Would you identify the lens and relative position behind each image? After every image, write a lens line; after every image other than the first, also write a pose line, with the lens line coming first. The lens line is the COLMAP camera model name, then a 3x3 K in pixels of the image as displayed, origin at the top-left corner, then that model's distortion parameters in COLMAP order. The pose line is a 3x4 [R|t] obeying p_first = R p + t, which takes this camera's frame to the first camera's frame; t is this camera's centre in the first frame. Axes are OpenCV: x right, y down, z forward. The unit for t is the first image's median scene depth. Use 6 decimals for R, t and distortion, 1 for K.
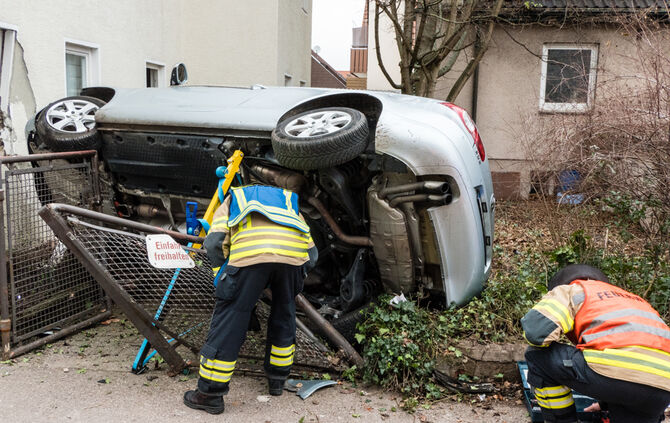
lens RADIAL K [[738.9, 0, 325.7], [0, 738.9, 235.5], [0, 0, 1]] dist [-0.022356, 0.000000]
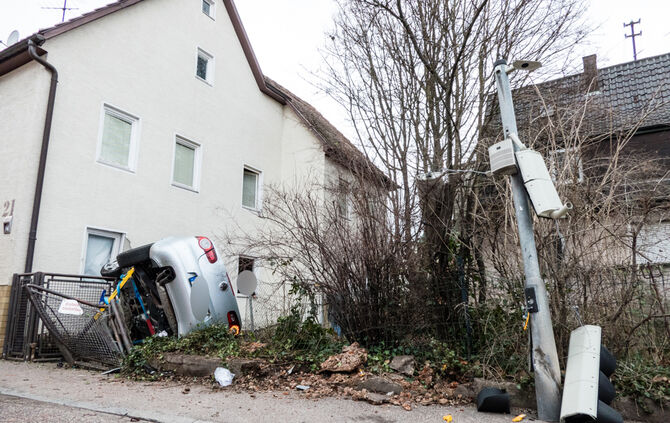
lens RADIAL K [[466.6, 0, 337.9], [0, 466.6, 219.8], [0, 0, 1]] dist [-0.012517, 0.002010]
pose [[0.899122, -0.108632, -0.424003, 1.029367], [-0.052043, 0.935306, -0.349991, 0.202982], [0.434593, 0.336751, 0.835301, 0.072564]]
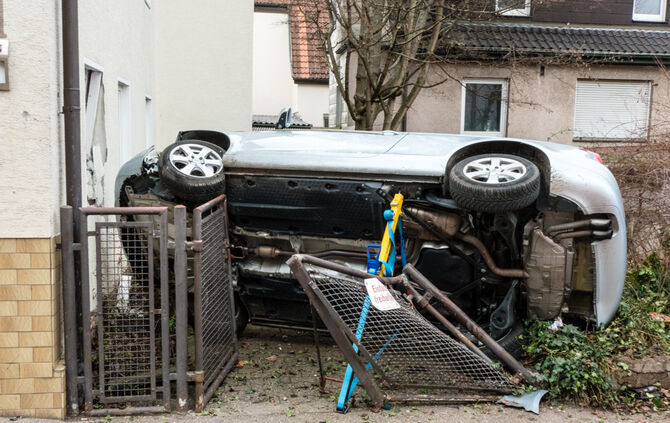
lens RADIAL K [[720.6, 0, 304.1], [0, 720.6, 234.9], [0, 0, 1]] dist [-0.012214, 0.000000]
pose [[0.973533, -0.038510, 0.225278, -0.496382], [0.043589, 0.998894, -0.017613, -0.044462], [-0.224350, 0.026967, 0.974135, 0.017643]]
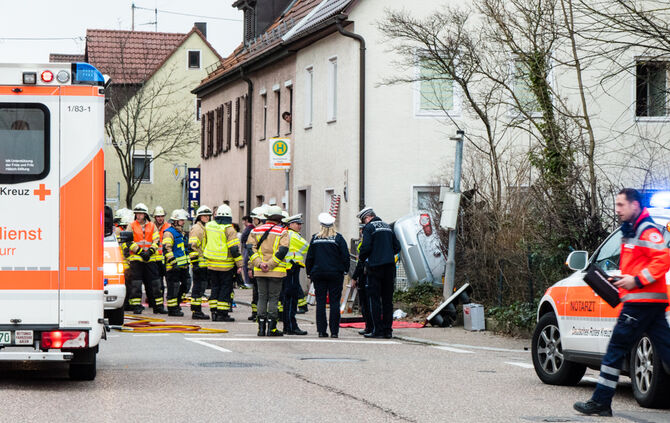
lens RADIAL K [[2563.1, 0, 334.3], [0, 2563.1, 211.5], [0, 0, 1]] dist [-0.463963, 0.000000]
pose [[0.249579, -0.039362, -0.967554, 8.372888], [-0.151197, 0.985335, -0.079086, 0.539872], [0.956478, 0.166030, 0.239968, -1.372630]]
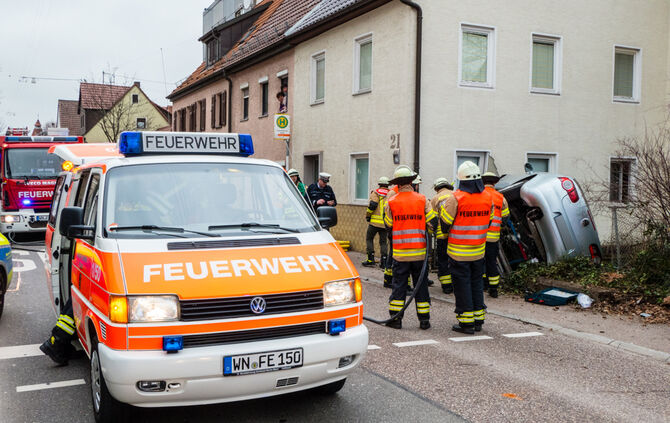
lens RADIAL K [[720.6, 0, 331.3], [0, 720.6, 228.2], [0, 0, 1]] dist [-0.012214, 0.000000]
pose [[0.494473, 0.030421, -0.868661, 1.701446], [-0.138956, 0.989300, -0.044453, 0.169764], [0.858014, 0.142686, 0.493409, -0.671824]]
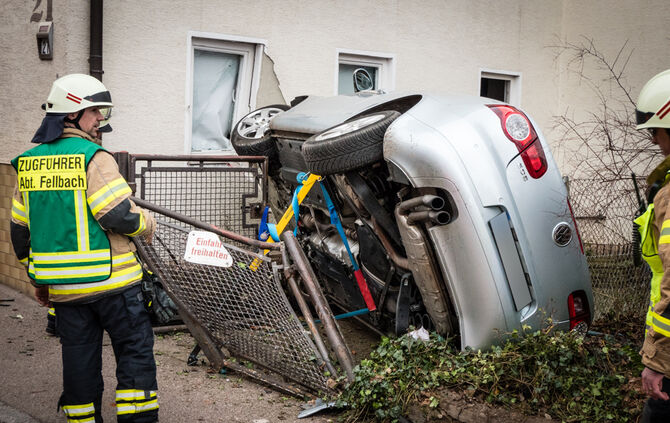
lens RADIAL K [[922.1, 0, 330.5], [0, 922.1, 215.4], [0, 0, 1]] dist [0.023483, 0.000000]
pose [[0.754732, 0.068564, -0.652440, 0.680051], [-0.122334, 0.991788, -0.037287, 0.002670], [0.644526, 0.107957, 0.756922, 0.113000]]
